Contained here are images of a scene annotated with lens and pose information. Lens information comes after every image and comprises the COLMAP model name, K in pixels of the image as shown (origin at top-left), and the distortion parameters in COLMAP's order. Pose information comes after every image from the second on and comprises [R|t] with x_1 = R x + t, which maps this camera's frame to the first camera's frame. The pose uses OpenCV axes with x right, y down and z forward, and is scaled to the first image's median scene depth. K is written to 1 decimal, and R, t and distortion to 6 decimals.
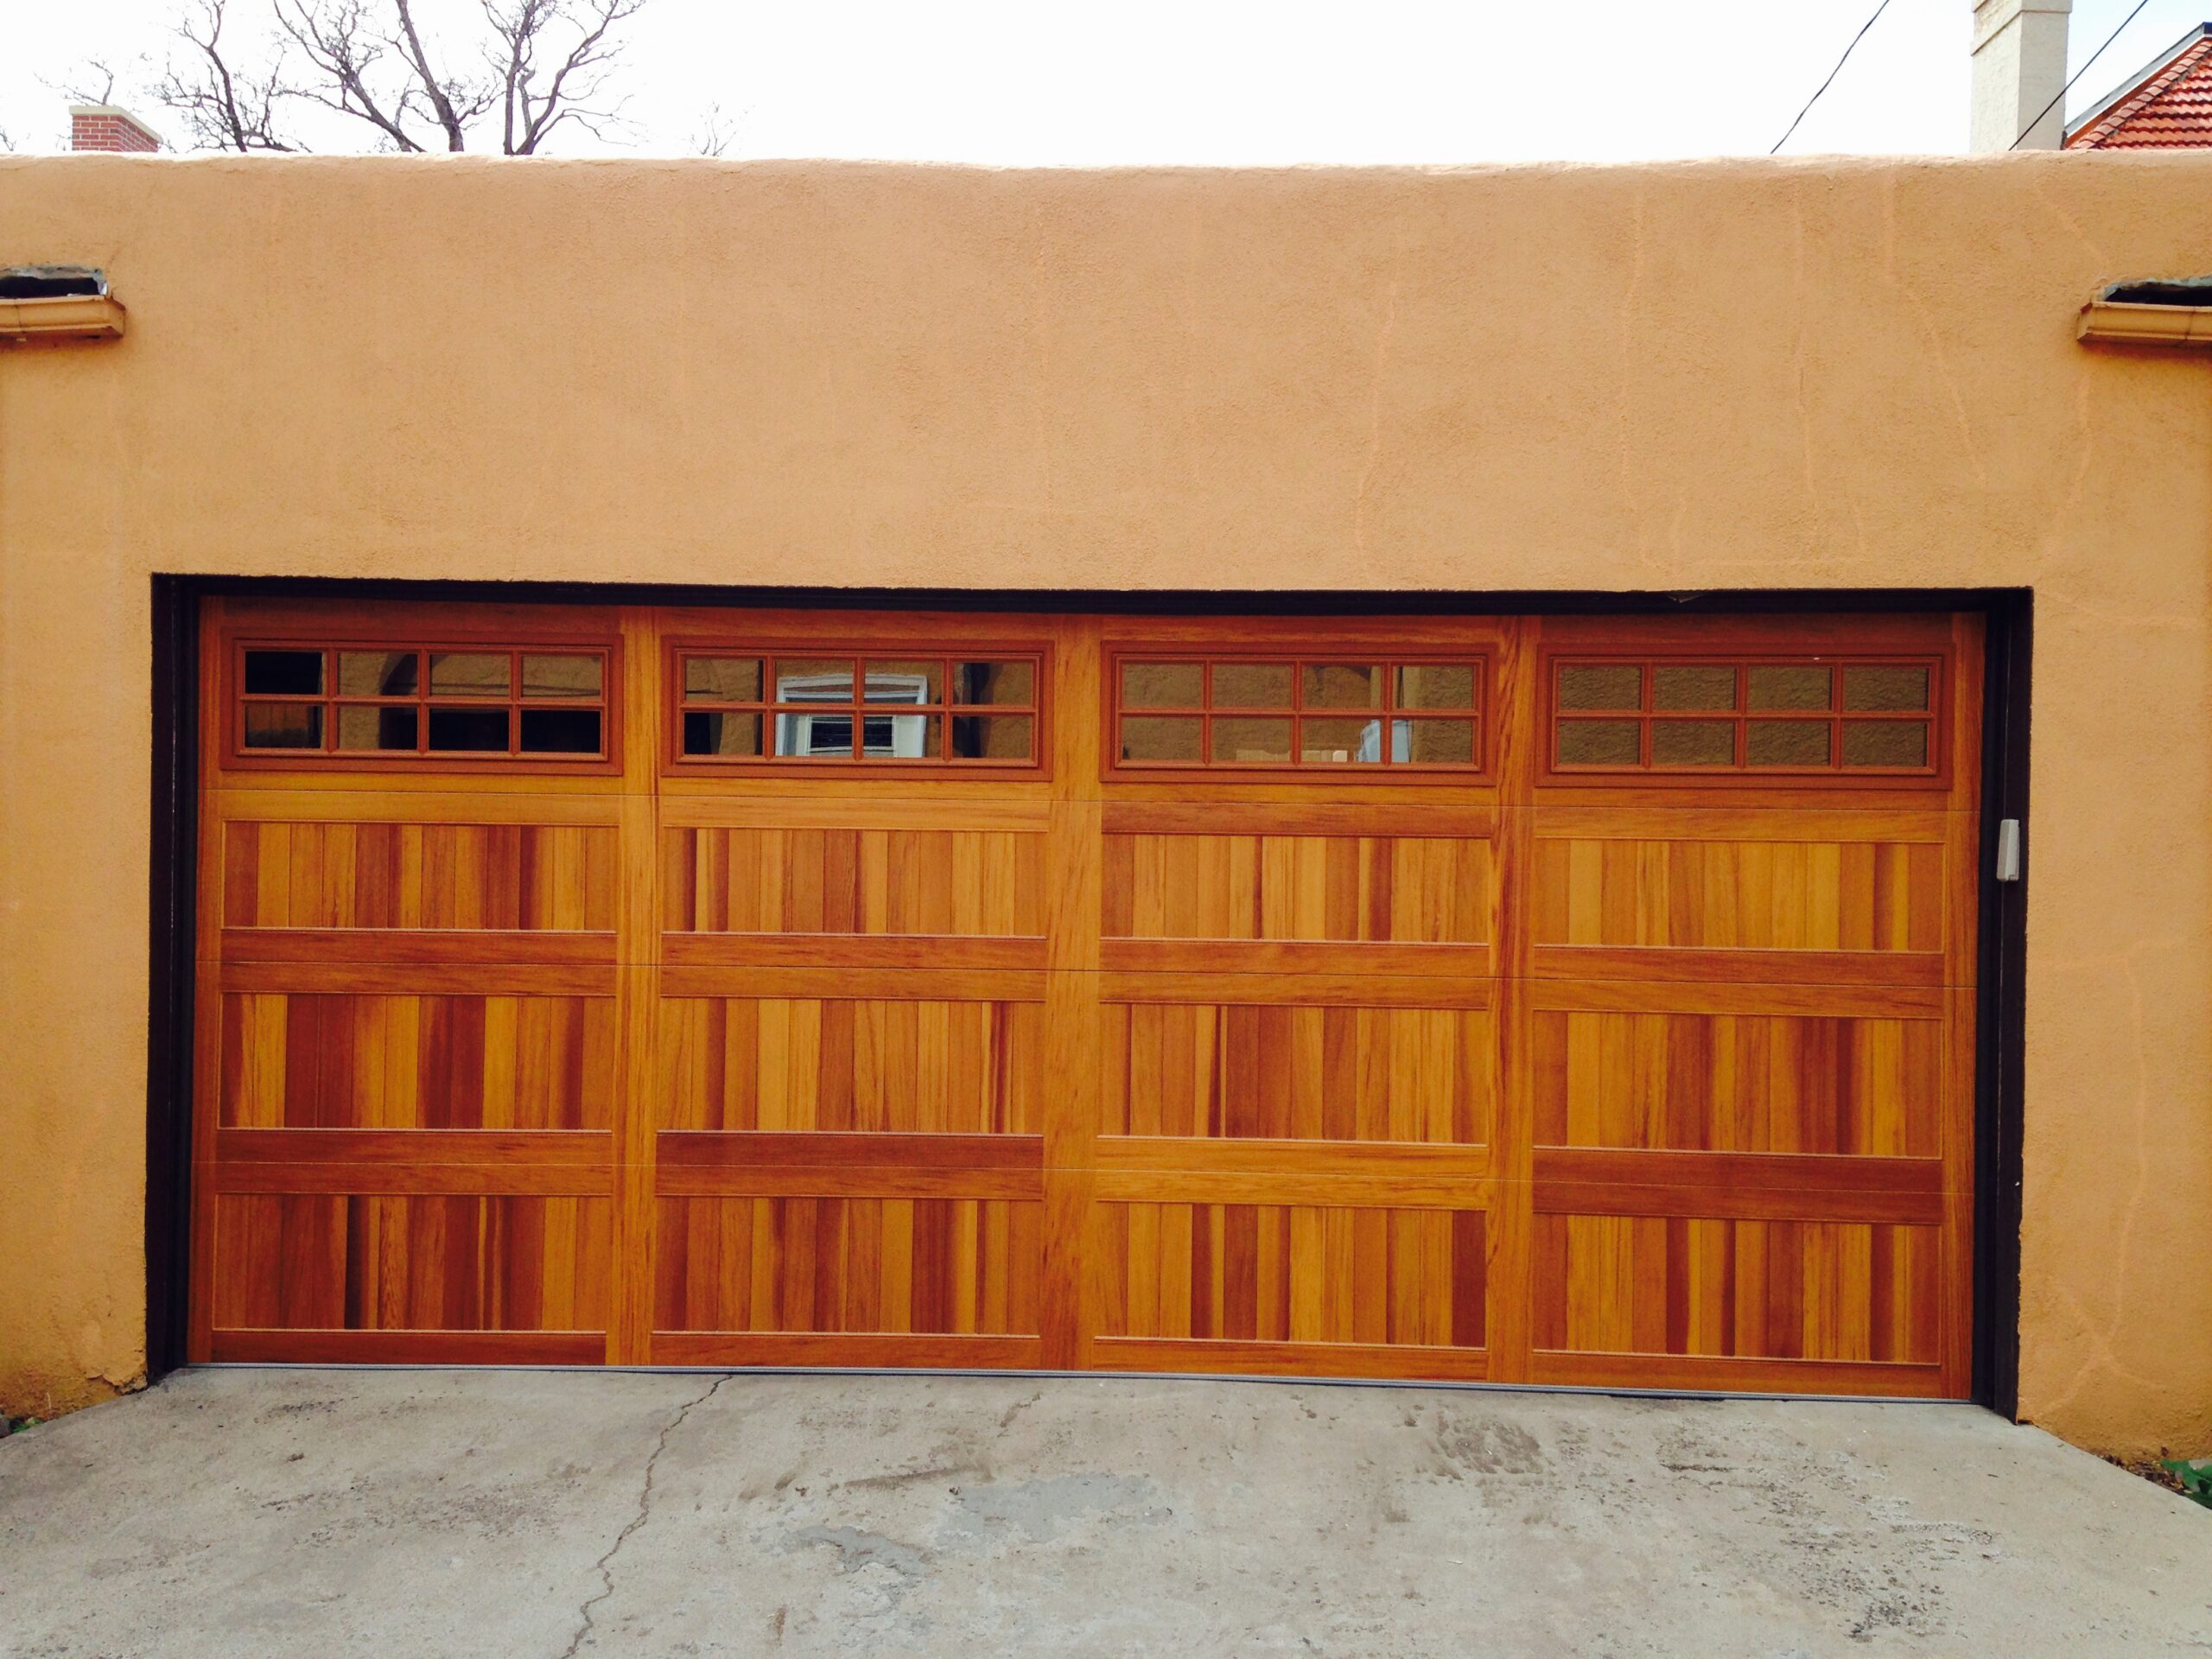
lens RADIAL K [[1880.2, 0, 1106.0], [0, 1880.2, 829.5], [0, 0, 1]] dist [0.105986, -0.139371]
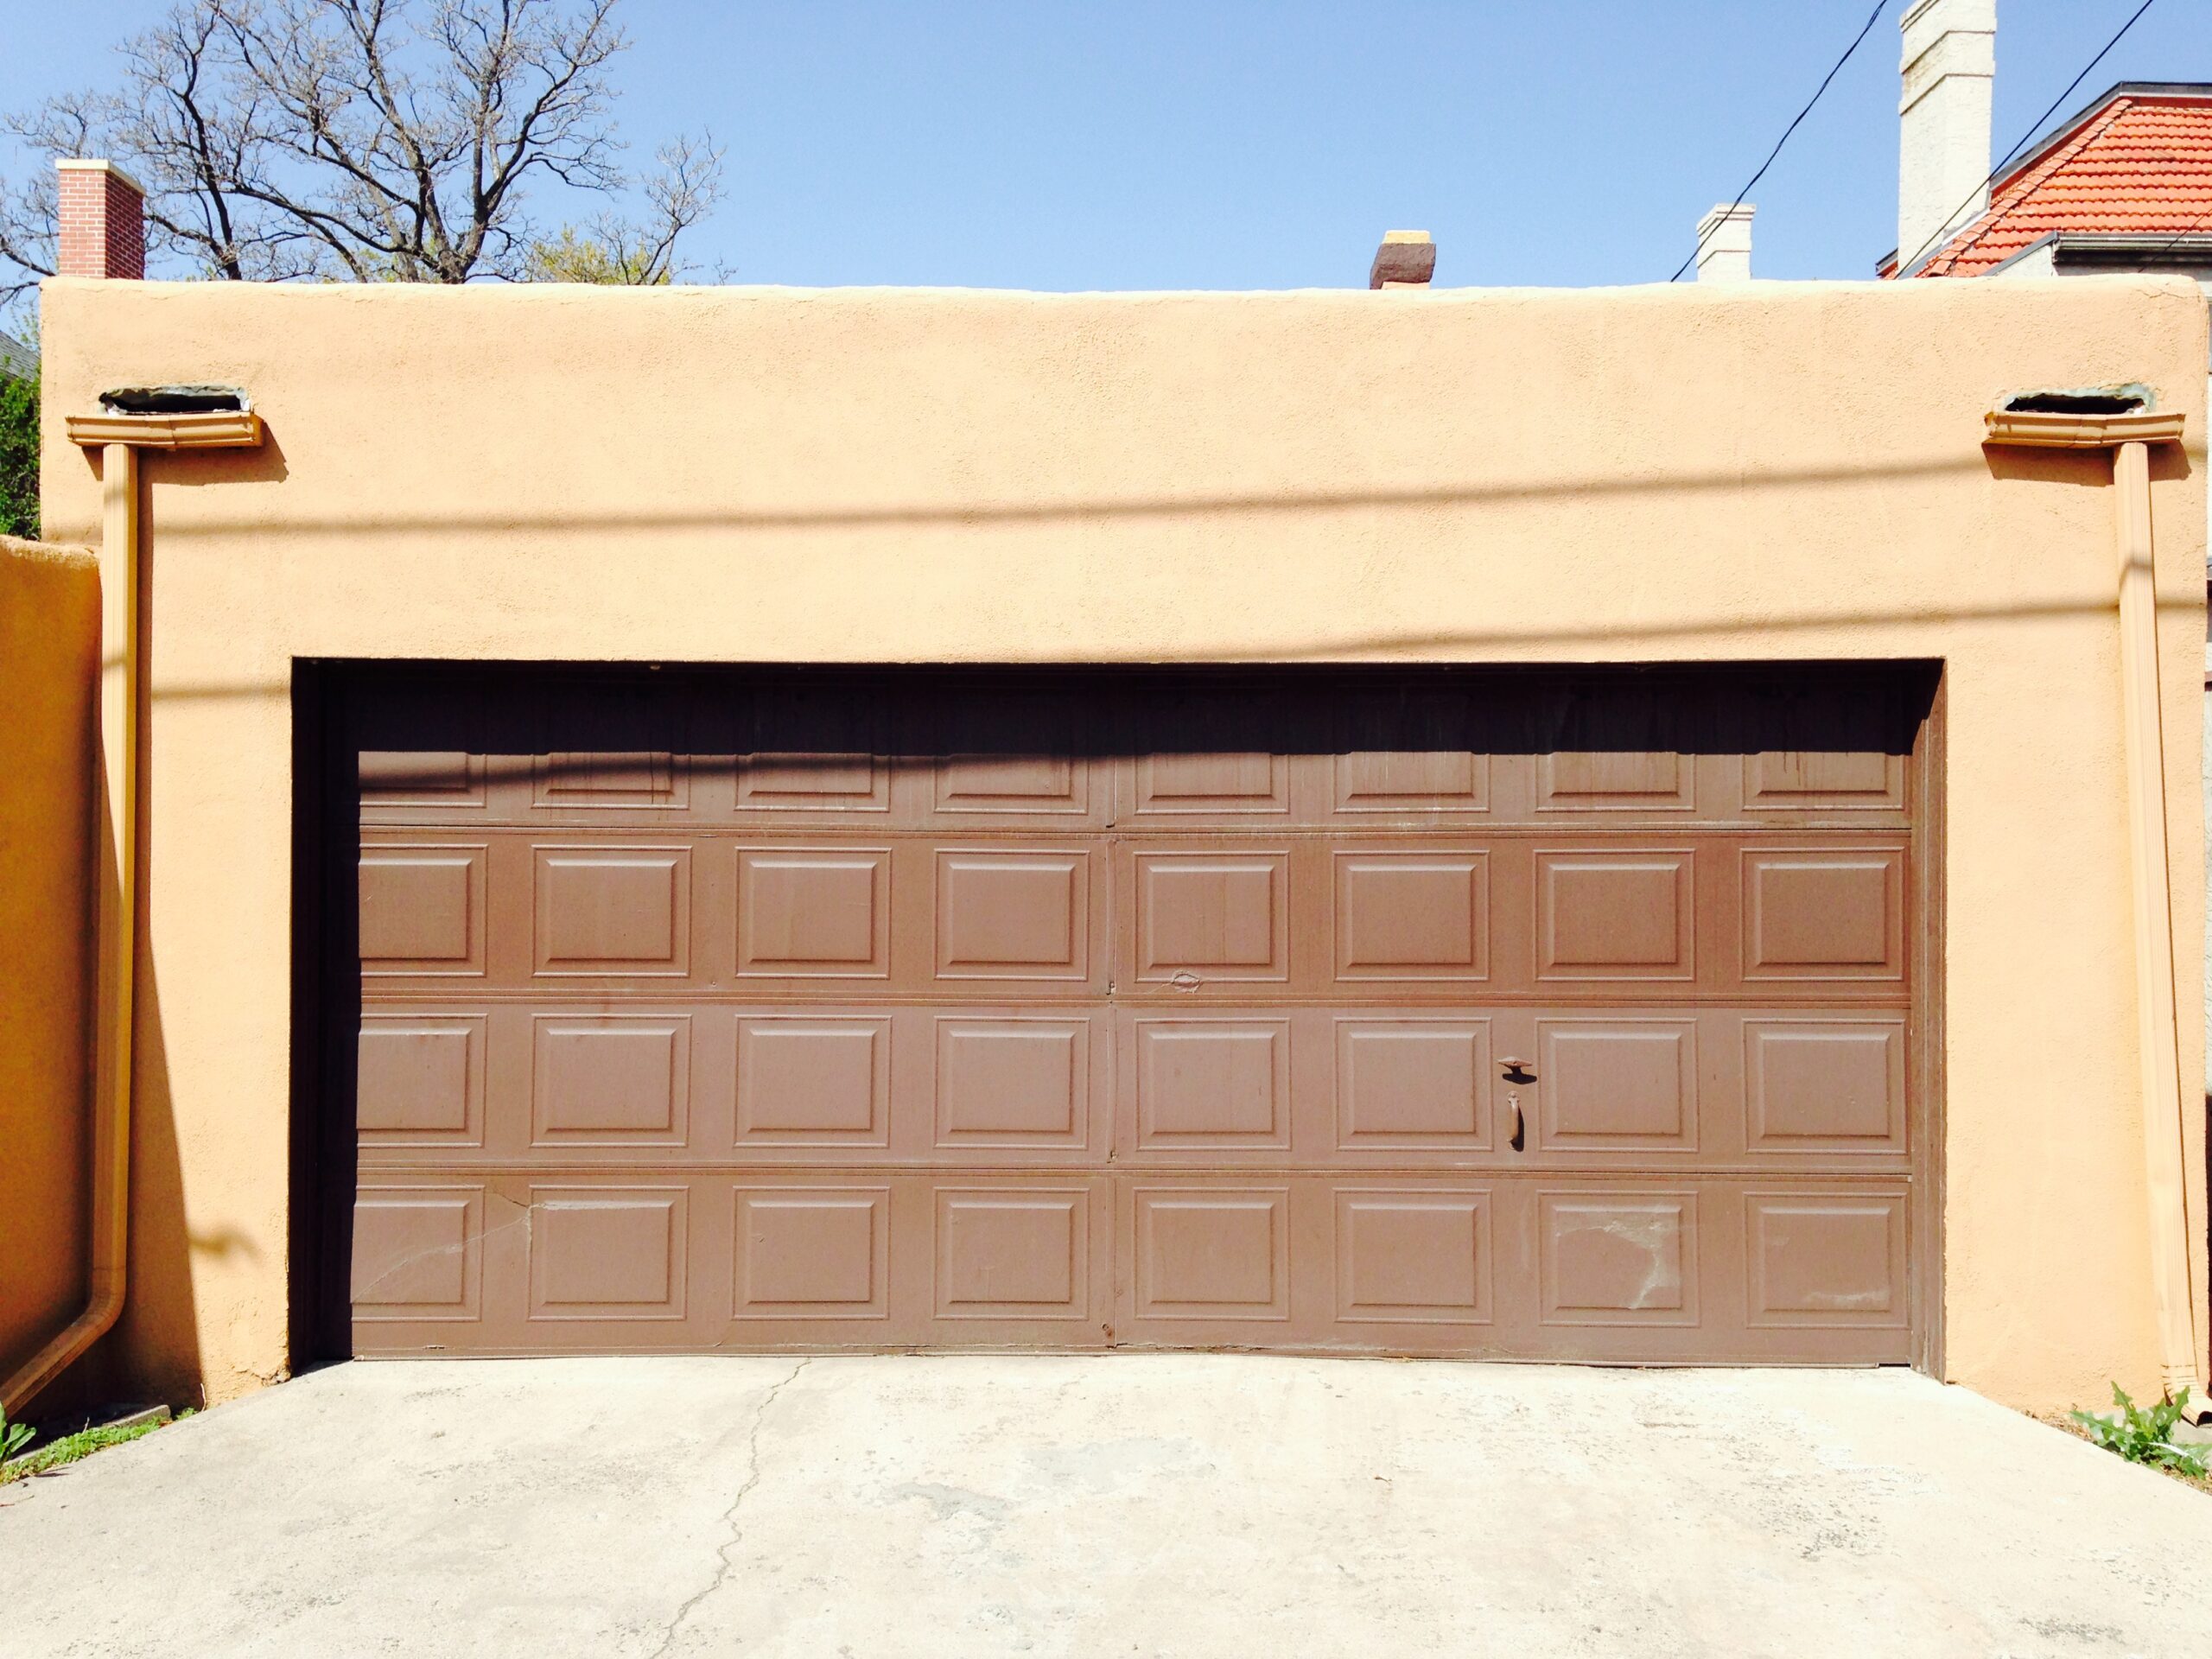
lens RADIAL K [[1911.9, 0, 1063.4], [0, 1911.9, 828.1], [0, 0, 1]] dist [0.105279, -0.148048]
pose [[0.999893, -0.011782, 0.008687, -0.062316], [0.011854, 0.999895, -0.008306, -0.020242], [-0.008588, 0.008408, 0.999928, -0.173168]]
